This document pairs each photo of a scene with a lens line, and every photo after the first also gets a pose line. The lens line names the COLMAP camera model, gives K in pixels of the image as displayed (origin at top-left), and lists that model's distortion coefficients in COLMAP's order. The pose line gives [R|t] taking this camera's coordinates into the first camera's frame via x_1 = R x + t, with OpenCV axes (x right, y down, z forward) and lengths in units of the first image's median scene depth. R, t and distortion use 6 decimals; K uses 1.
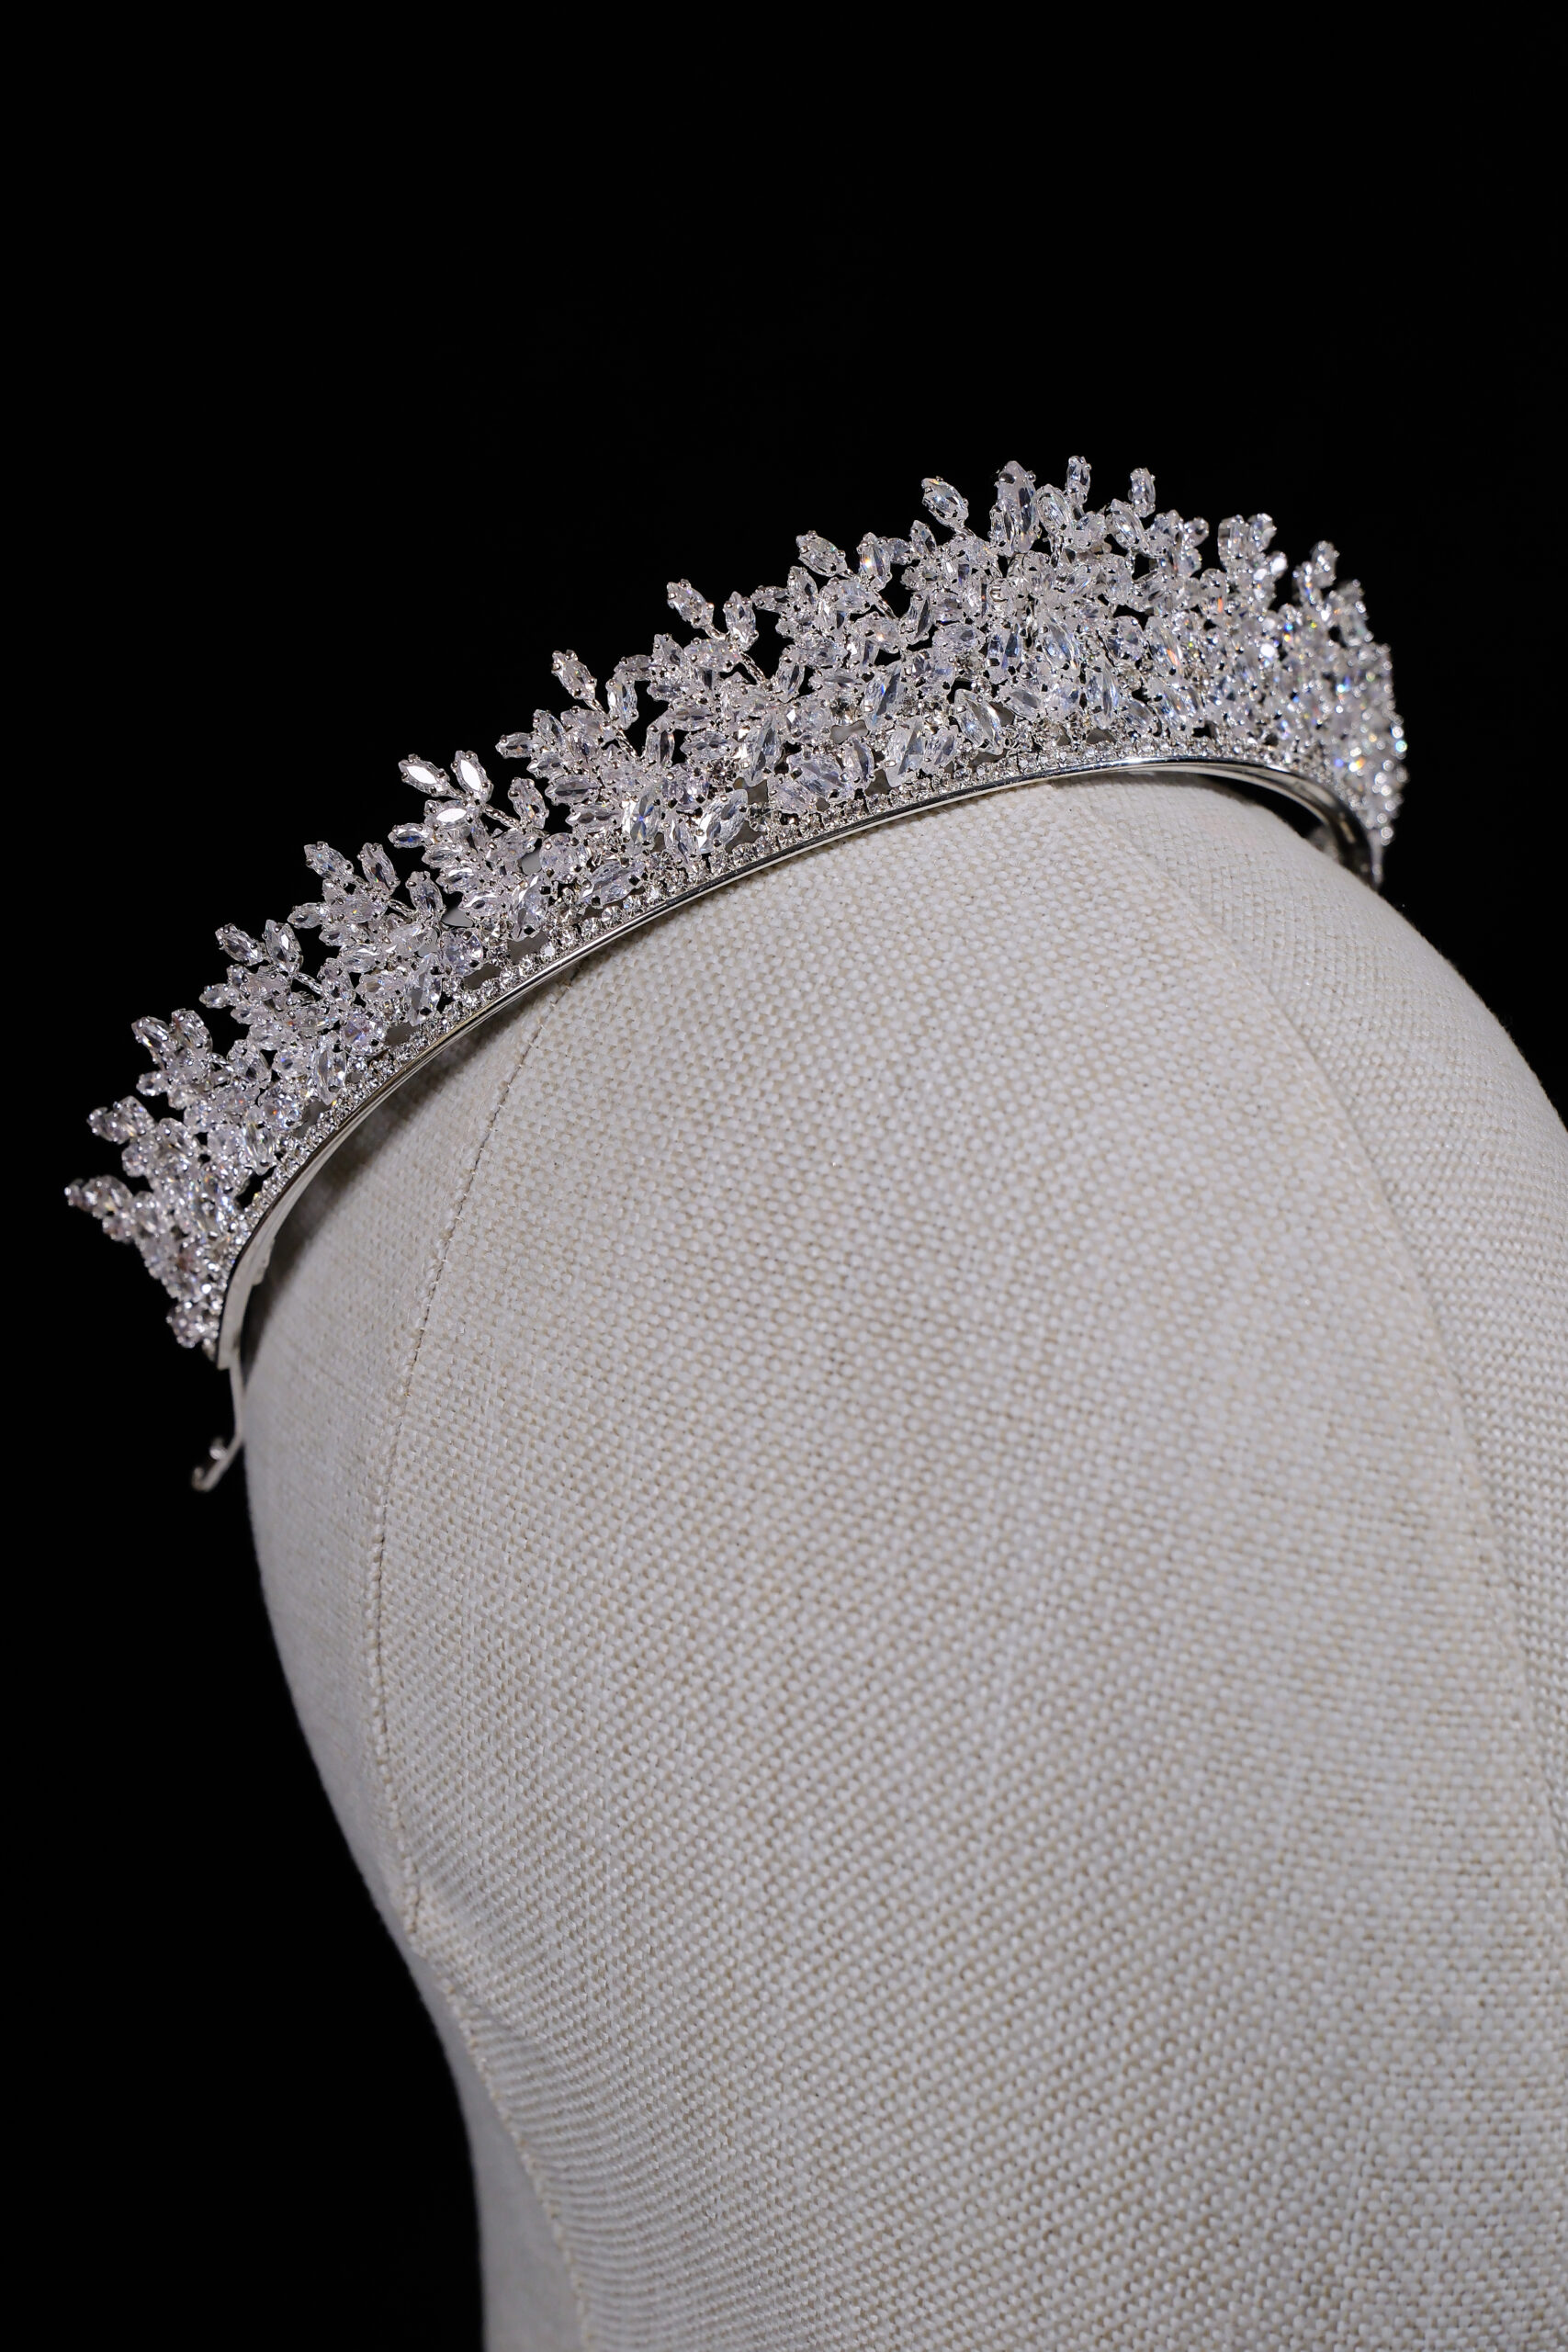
lens RADIAL K [[4697.5, 0, 772.8], [0, 4697.5, 1287.2], [0, 0, 1]] dist [0.096492, 0.000000]
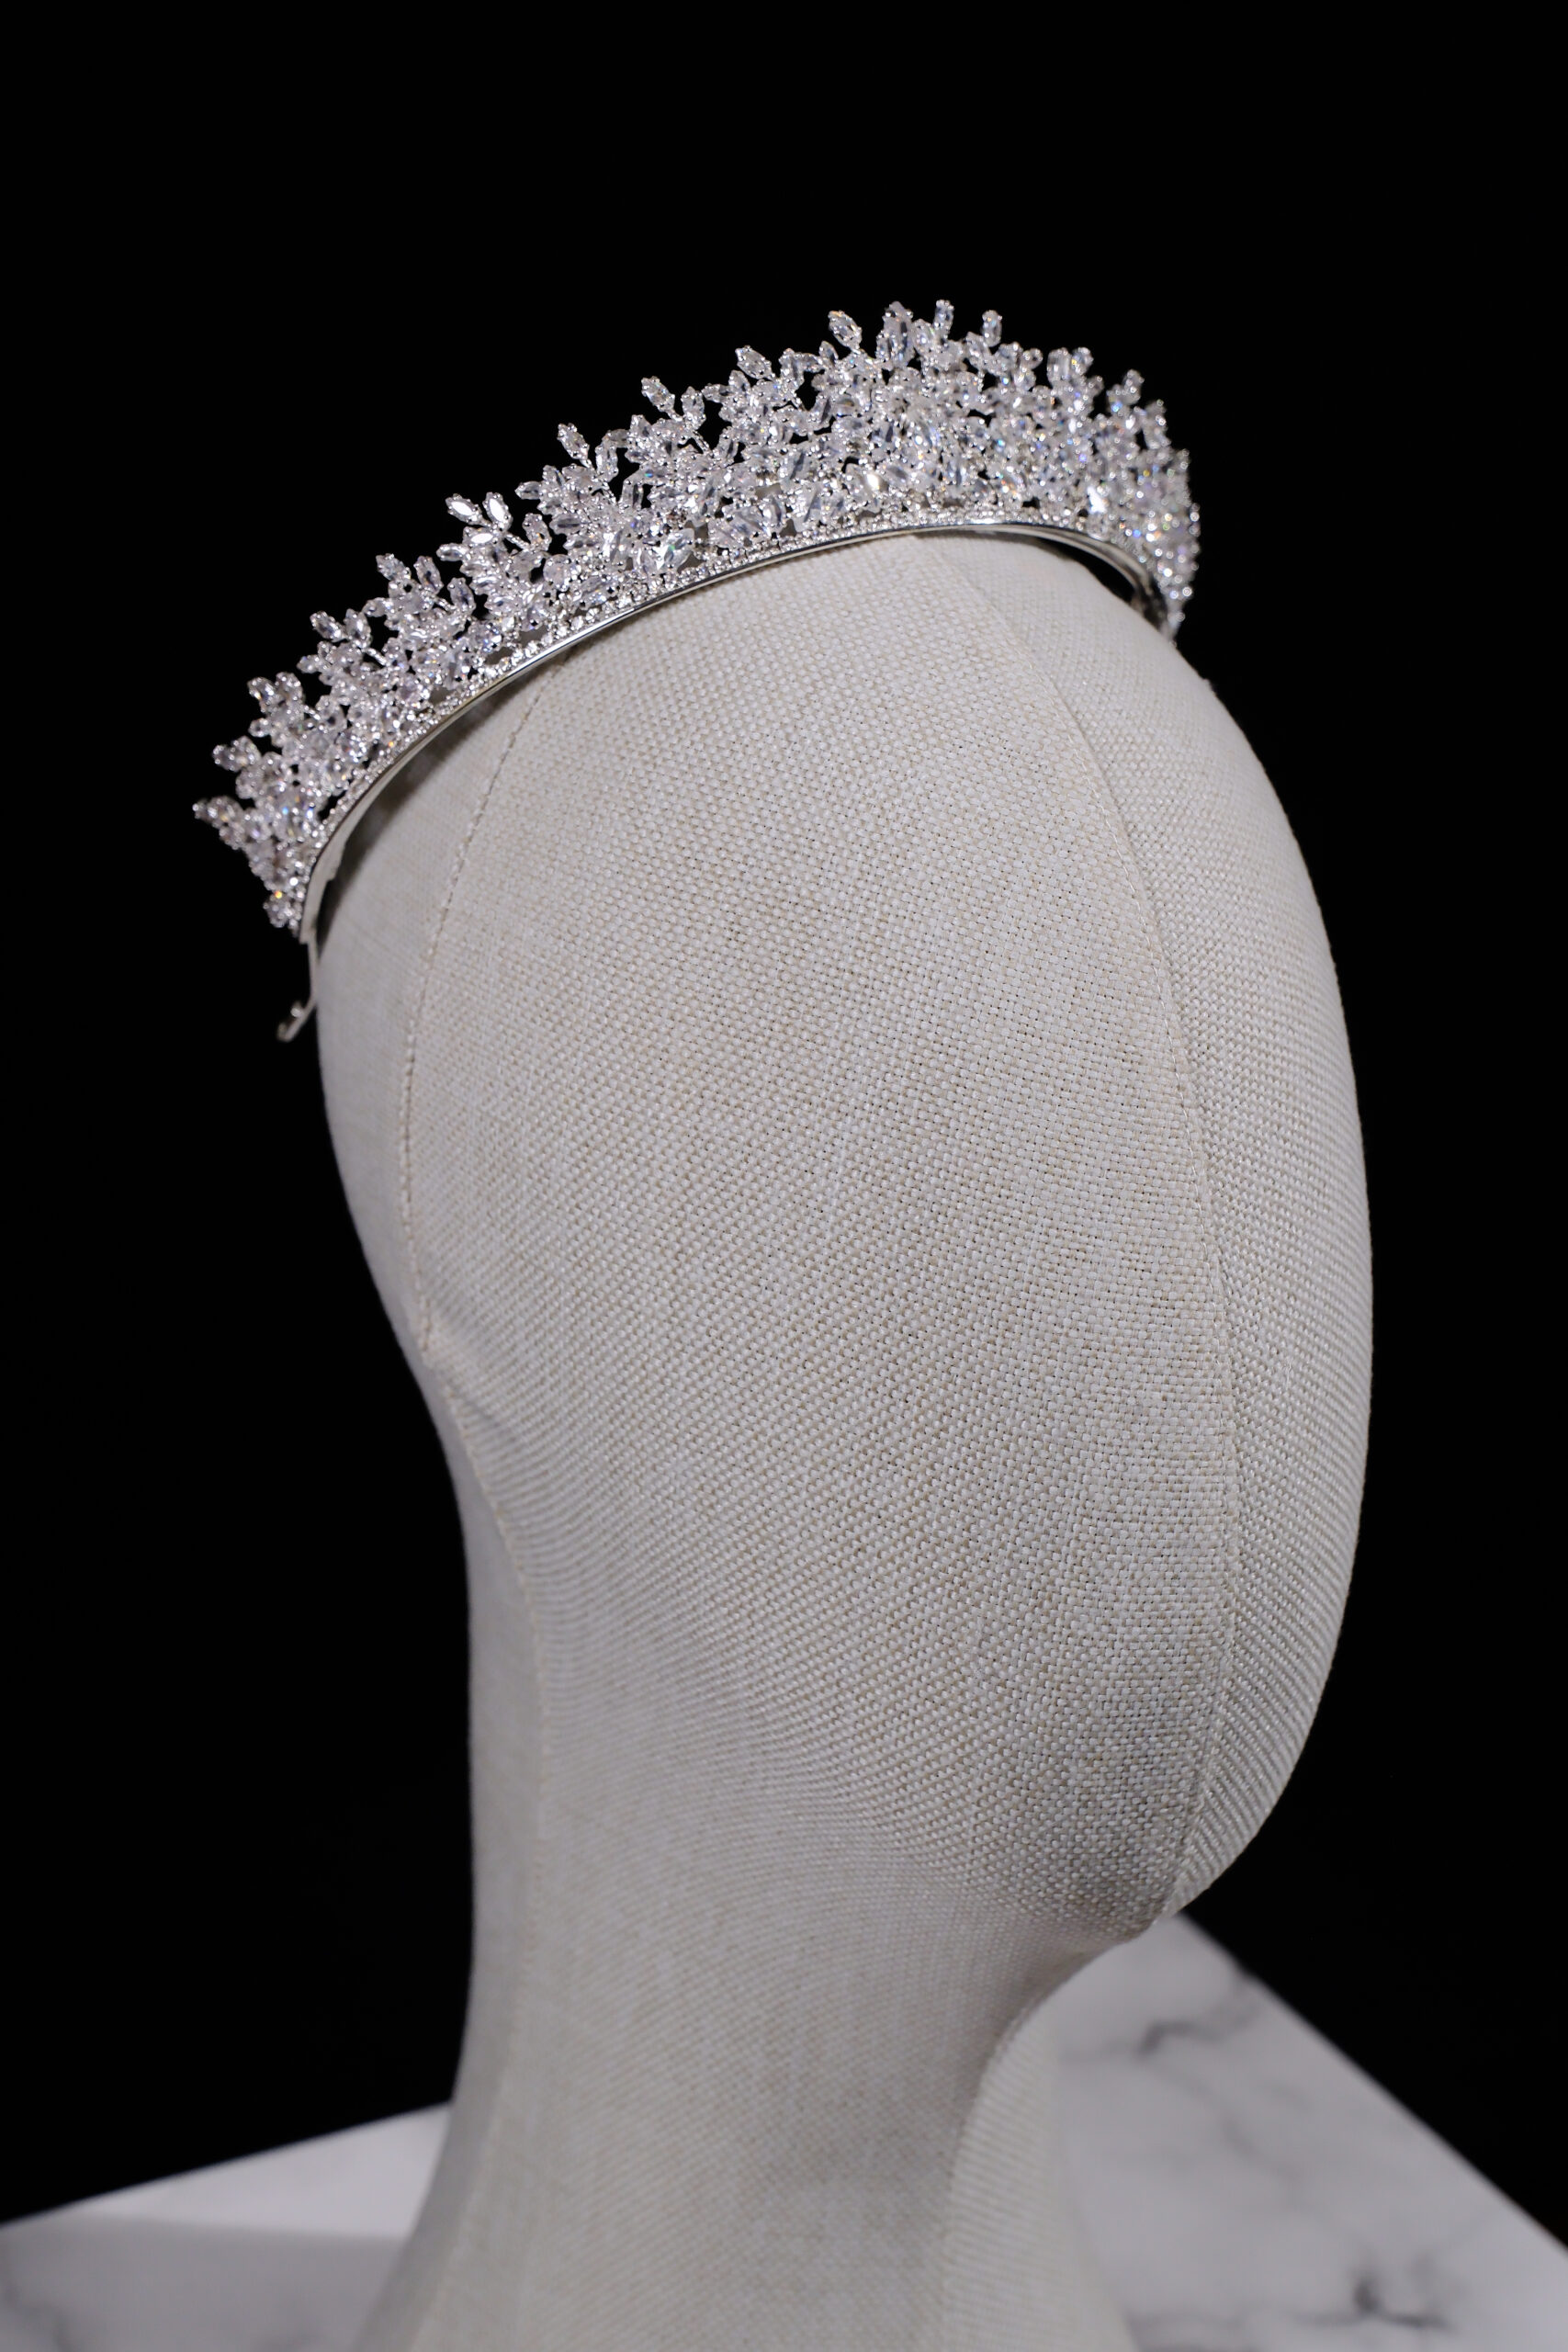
lens RADIAL K [[4697.5, 0, 811.6], [0, 4697.5, 1201.4], [0, 0, 1]] dist [0.096492, 0.000000]
pose [[0.999028, 0.043329, -0.008066, 0.051558], [-0.043185, 0.998918, 0.017255, 0.071327], [0.008805, -0.016890, 0.999819, -0.420842]]
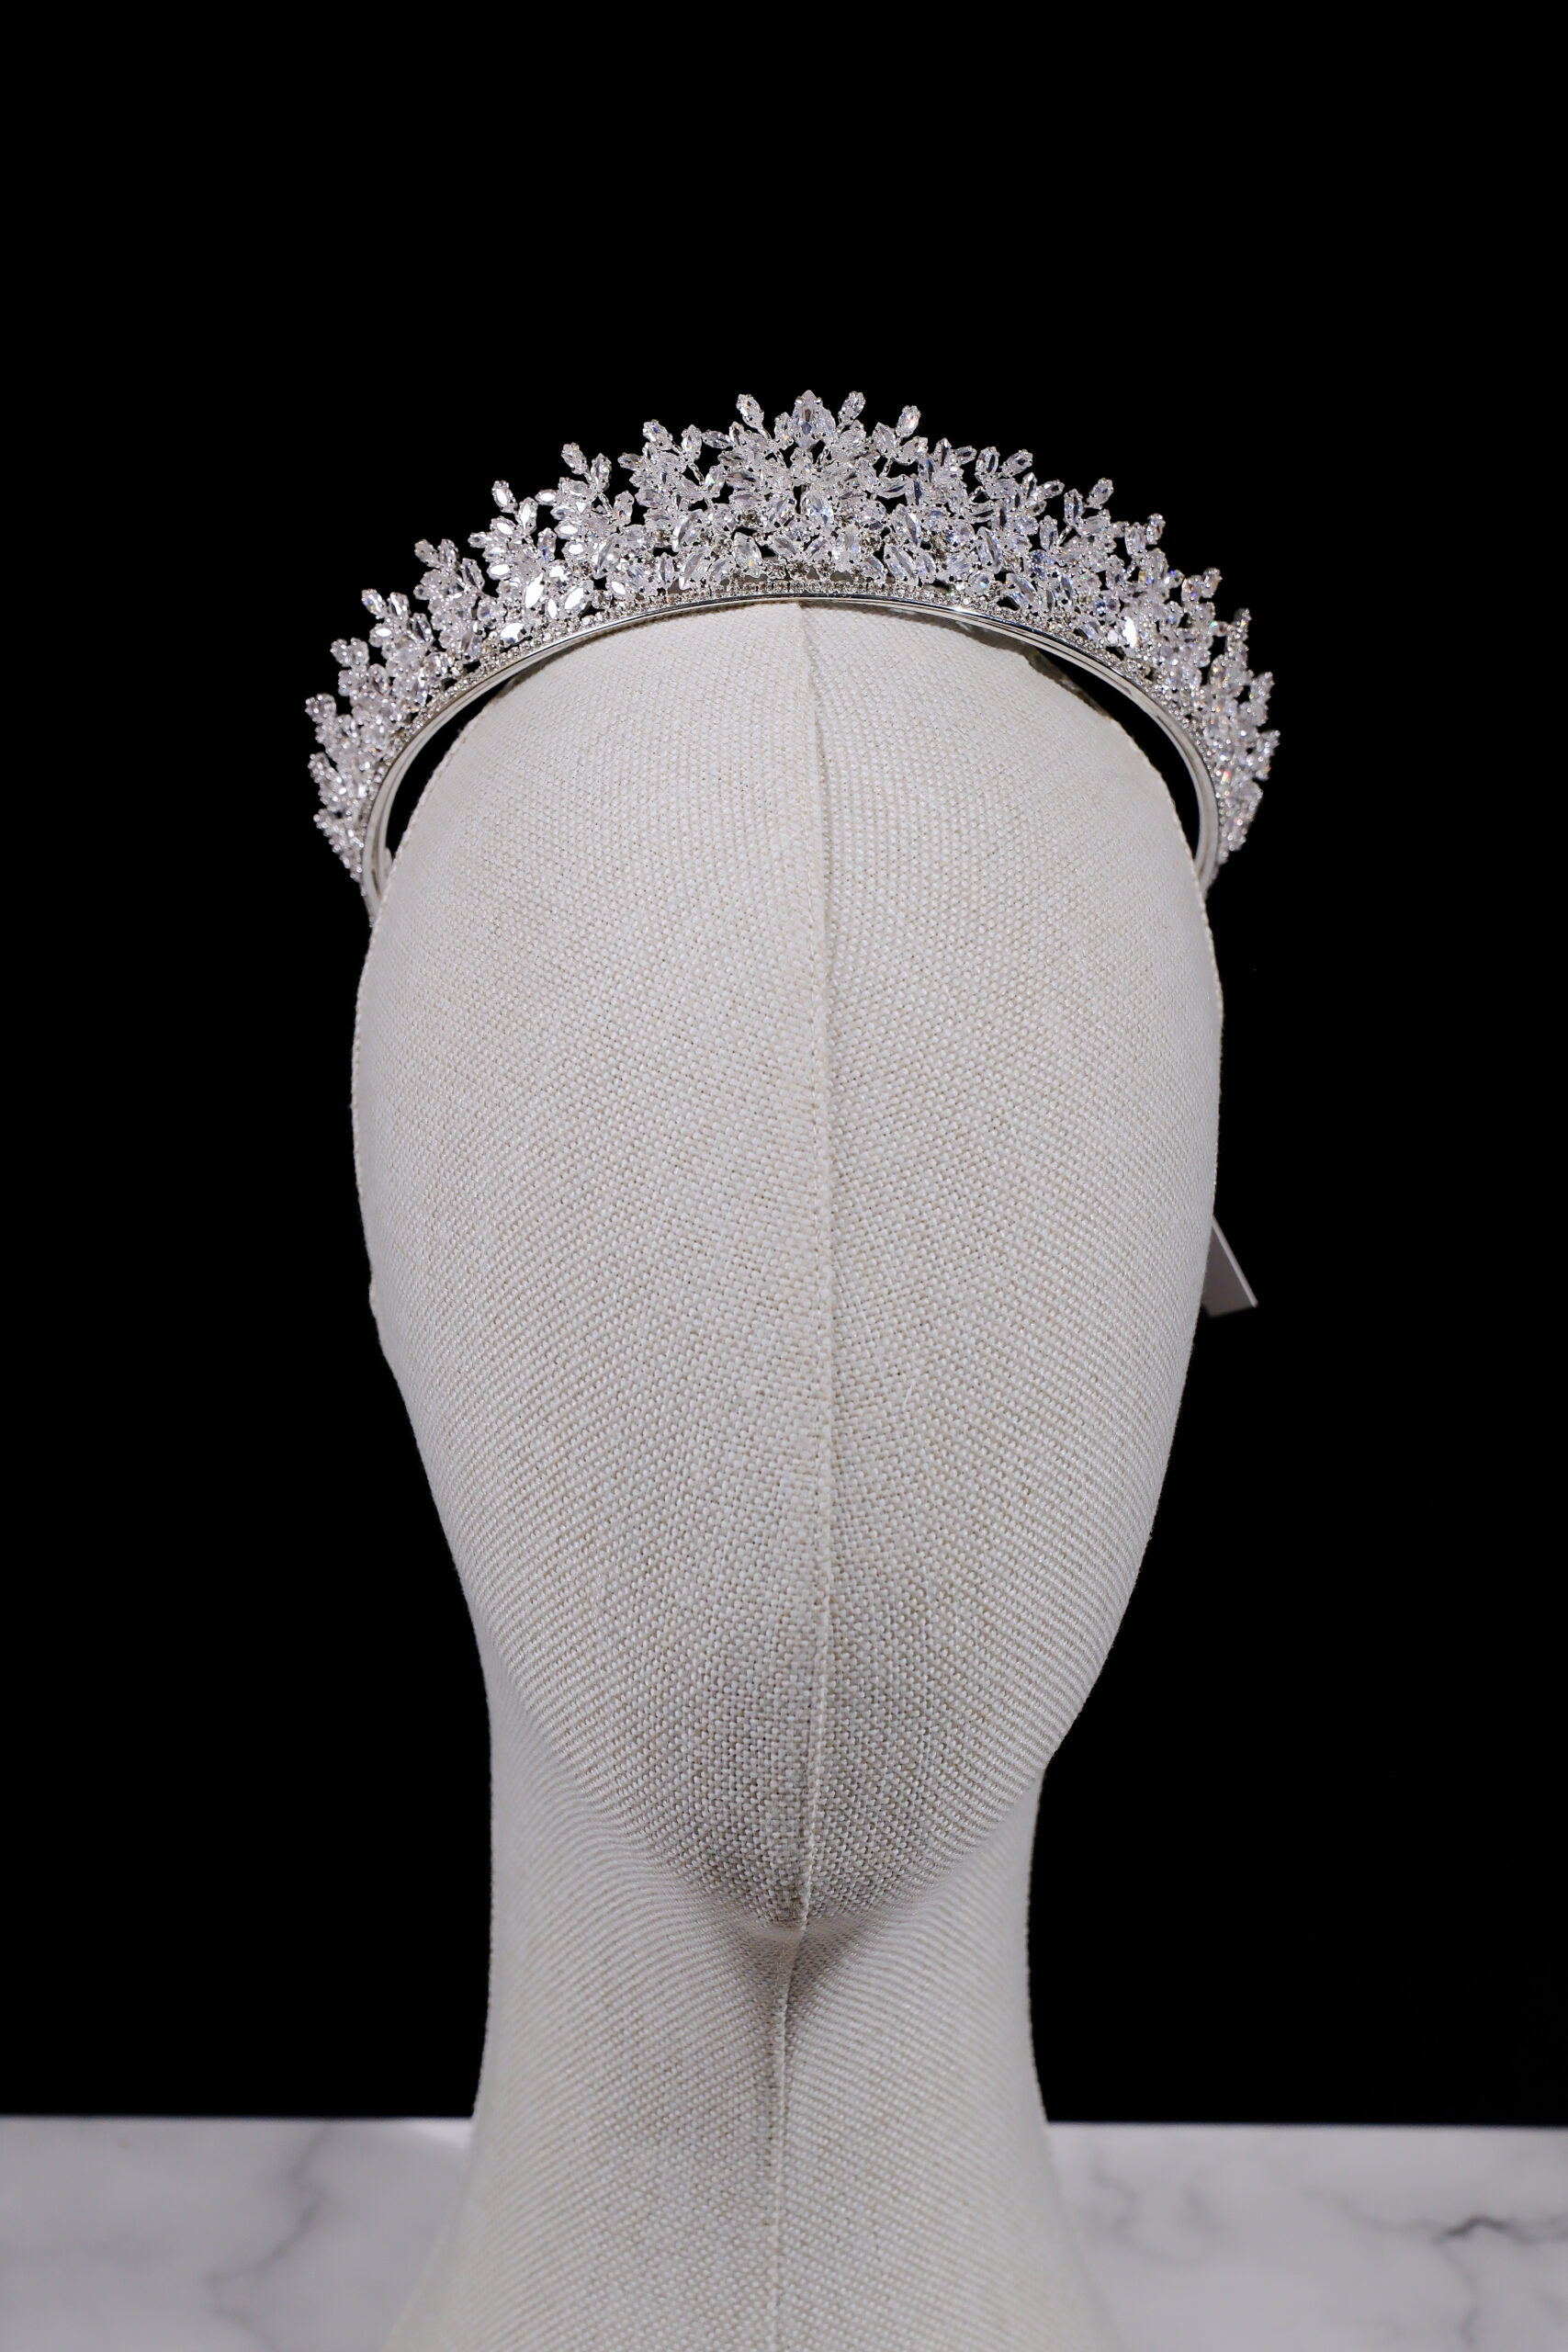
lens RADIAL K [[4697.5, 0, 780.6], [0, 4697.5, 1235.1], [0, 0, 1]] dist [0.096492, 0.000000]
pose [[0.855003, 0.161832, -0.492727, 0.884826], [-0.184875, 0.982760, 0.001976, 0.096495], [0.484552, 0.089403, 0.870182, -0.319532]]
